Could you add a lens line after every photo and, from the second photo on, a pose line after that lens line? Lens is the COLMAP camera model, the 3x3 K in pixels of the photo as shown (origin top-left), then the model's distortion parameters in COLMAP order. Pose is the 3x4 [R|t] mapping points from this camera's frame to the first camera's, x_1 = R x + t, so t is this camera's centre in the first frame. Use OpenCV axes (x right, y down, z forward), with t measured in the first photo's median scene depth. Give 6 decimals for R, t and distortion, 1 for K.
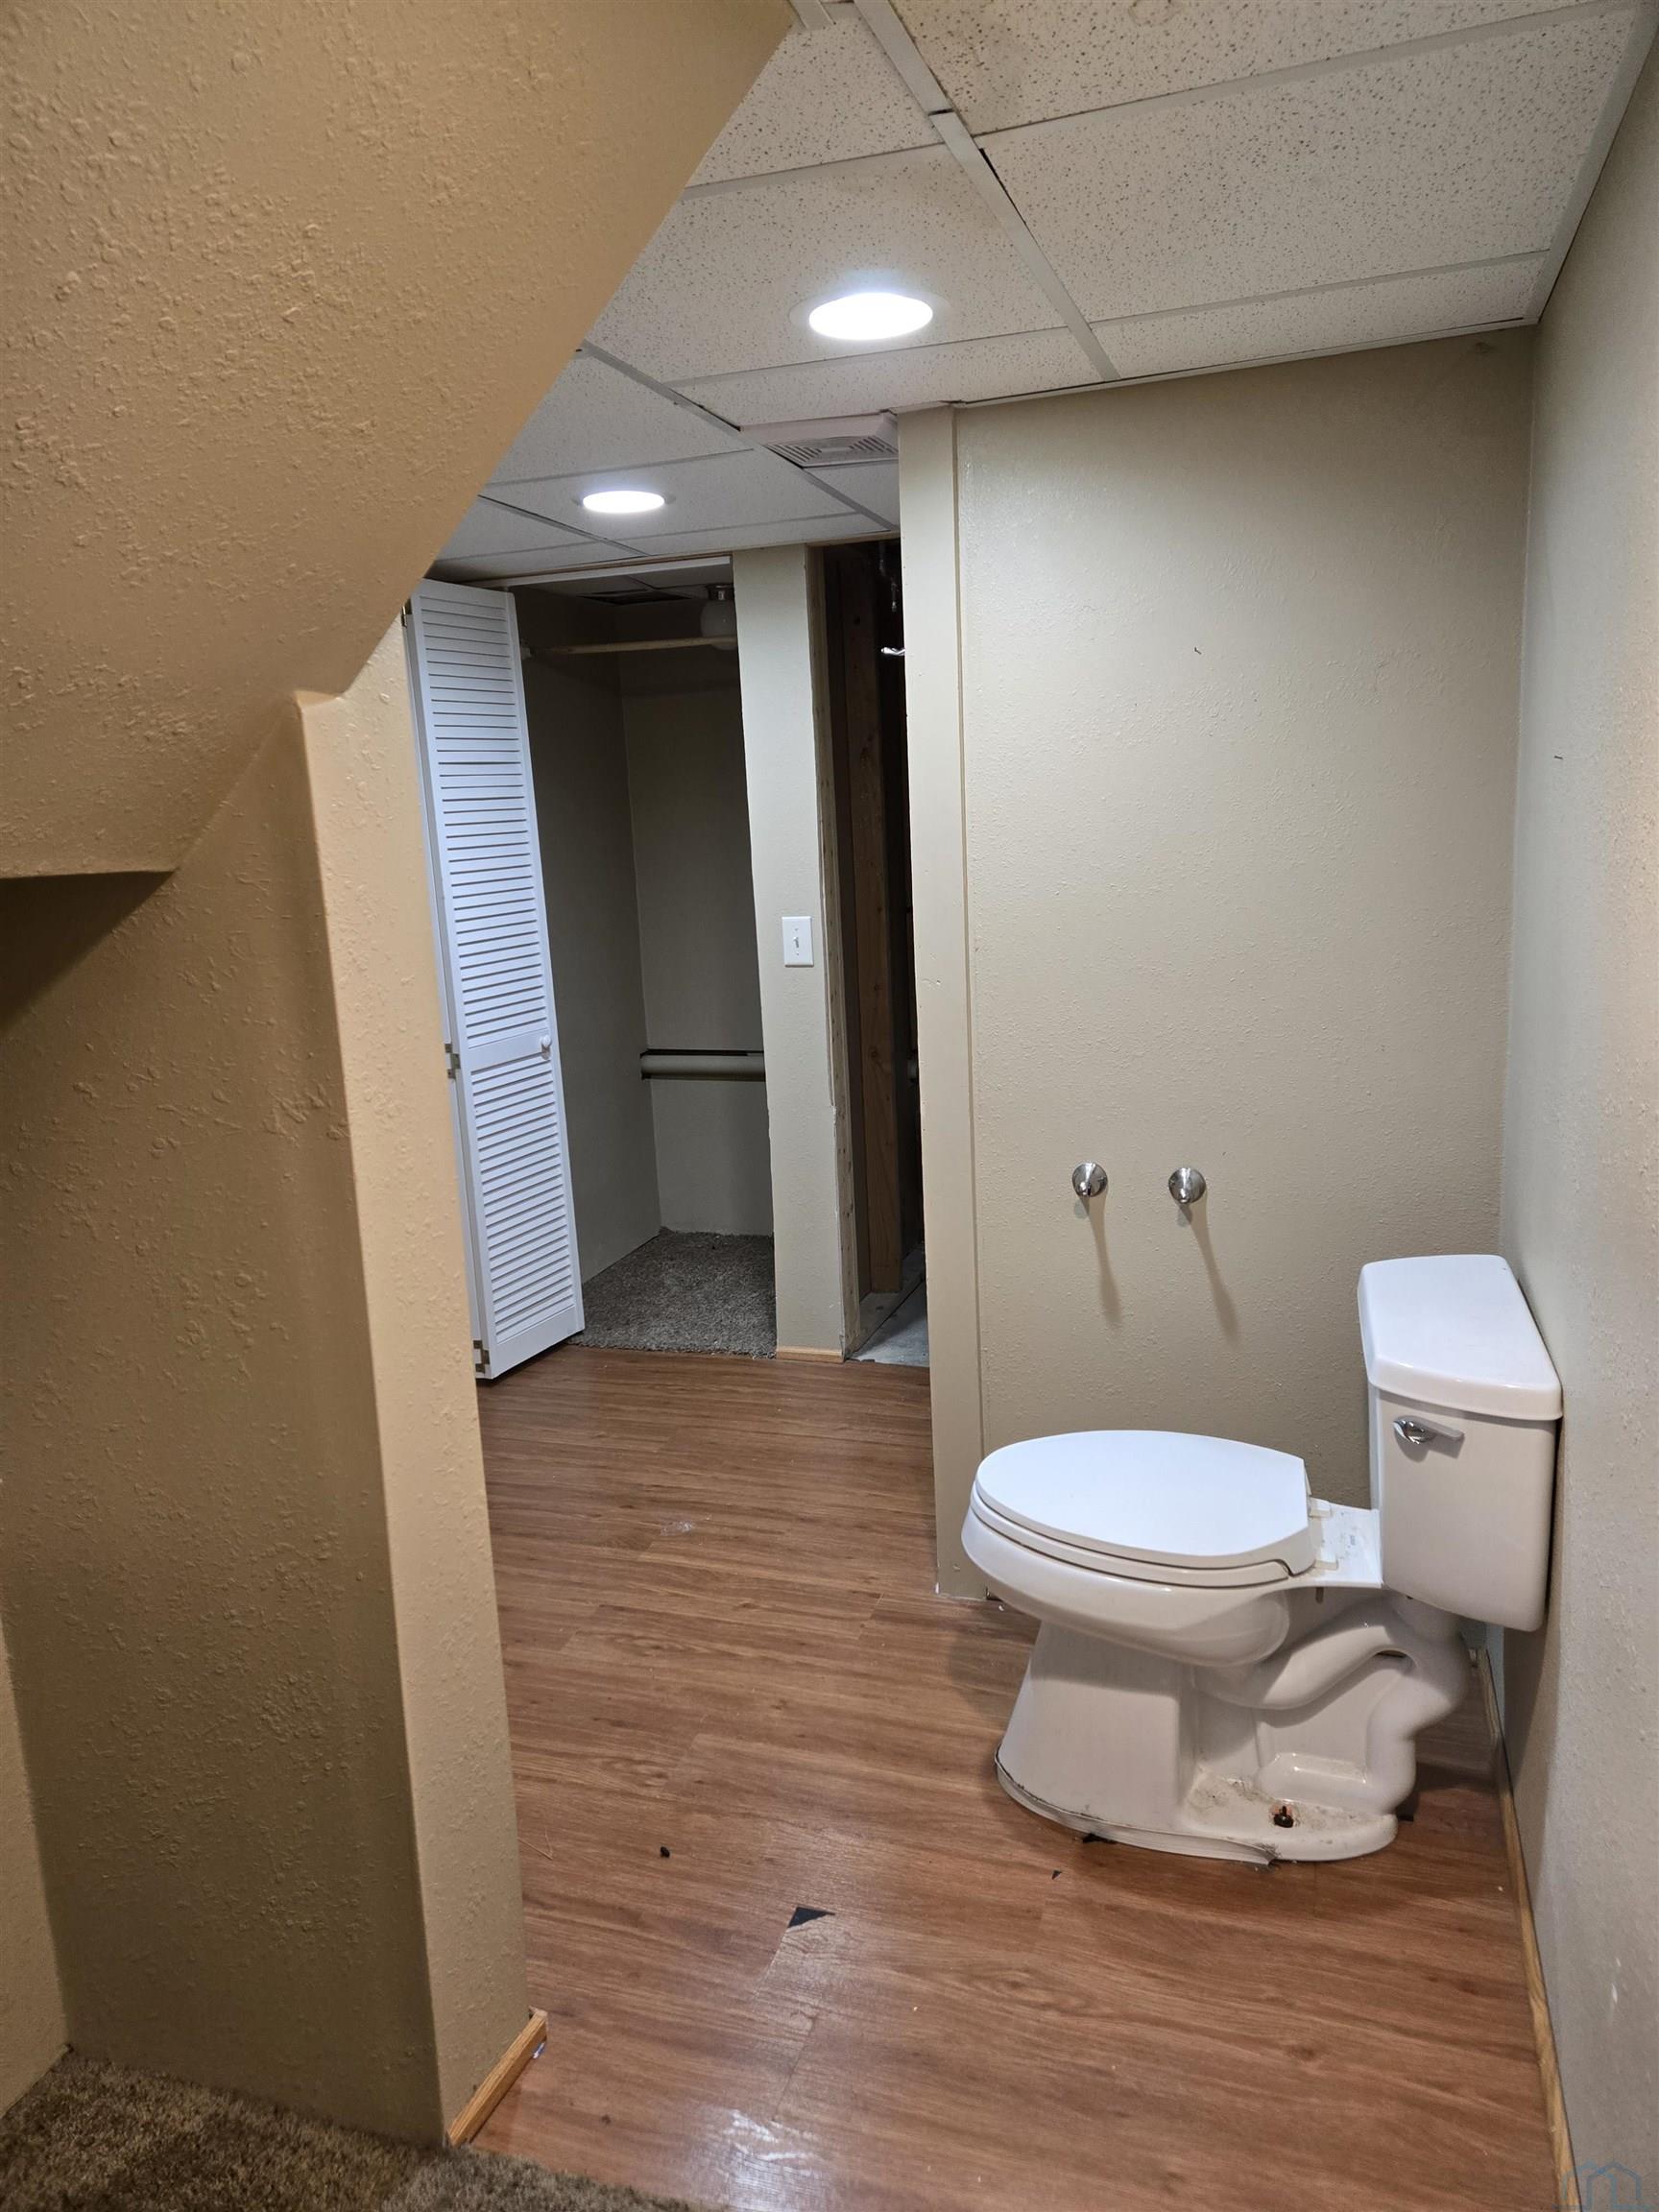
lens RADIAL K [[1495.9, 0, 832.7], [0, 1495.9, 1107.5], [0, 0, 1]] dist [-0.005760, -0.001443]
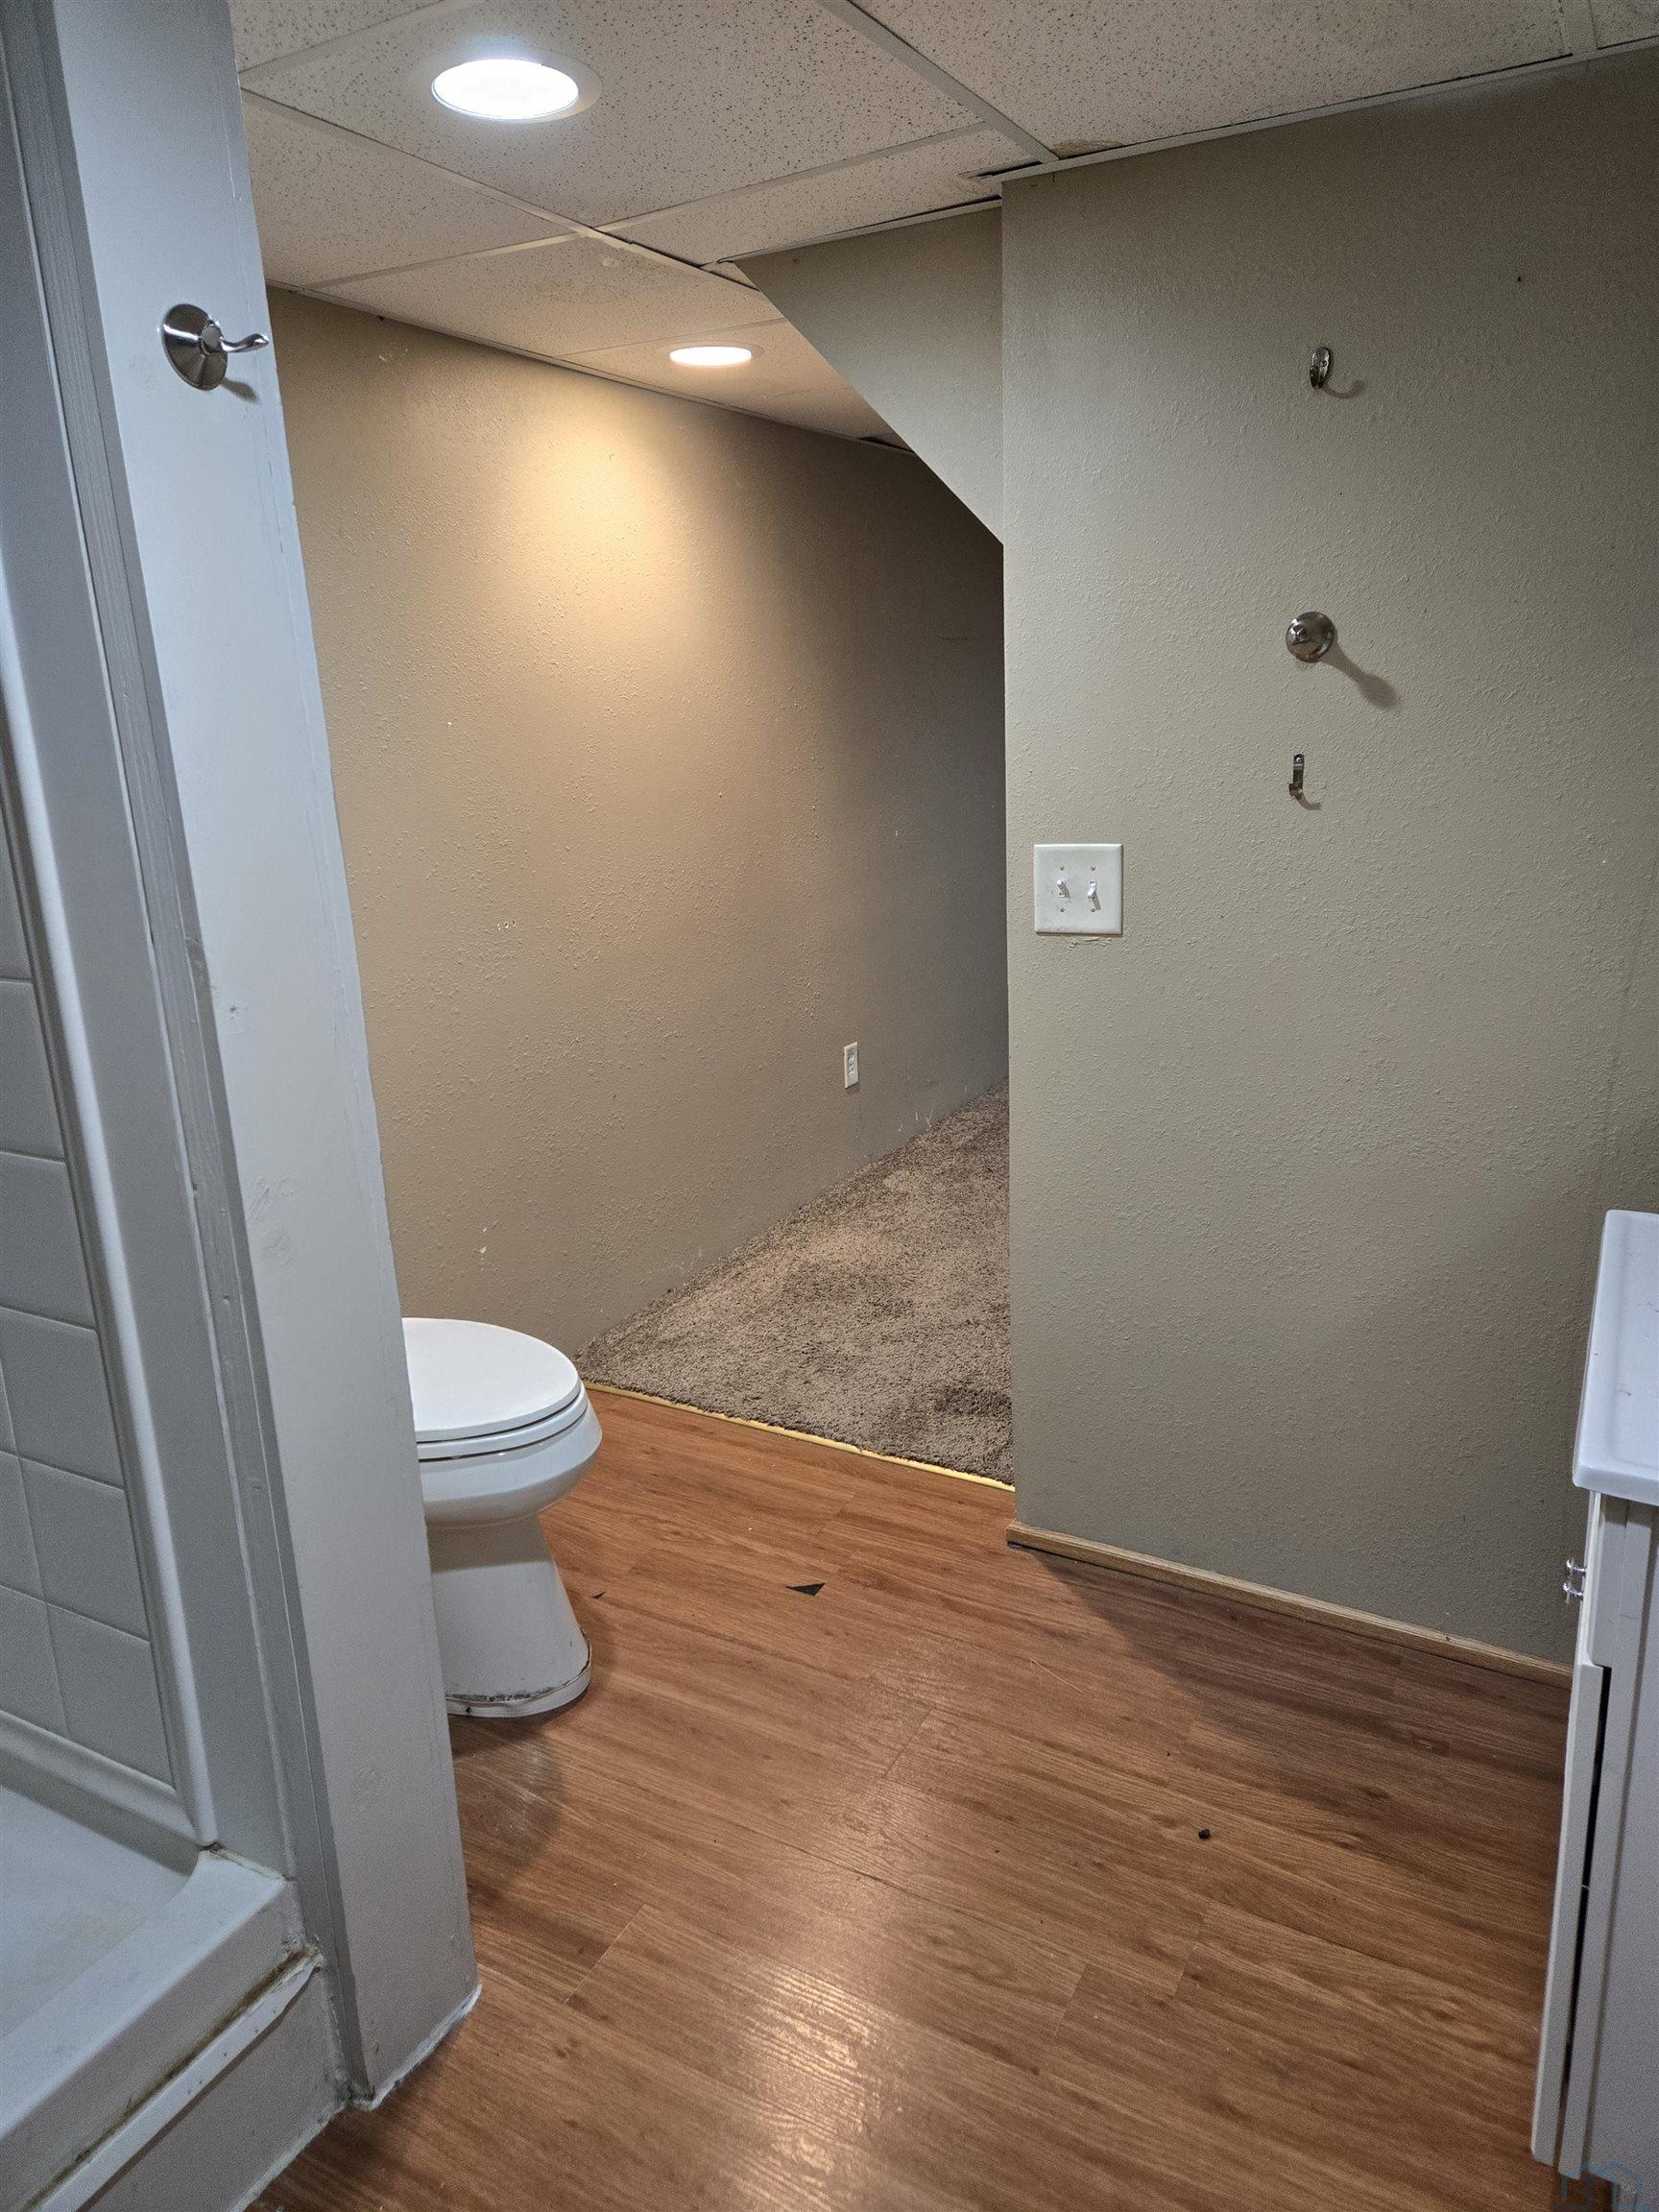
lens RADIAL K [[1495.9, 0, 828.7], [0, 1495.9, 1102.3], [0, 0, 1]] dist [-0.005760, -0.001443]
pose [[-0.981859, 0.038601, 0.185640, -0.274386], [0.116972, 0.893865, 0.432807, -0.346002], [-0.149230, 0.446671, -0.882165, 1.876912]]
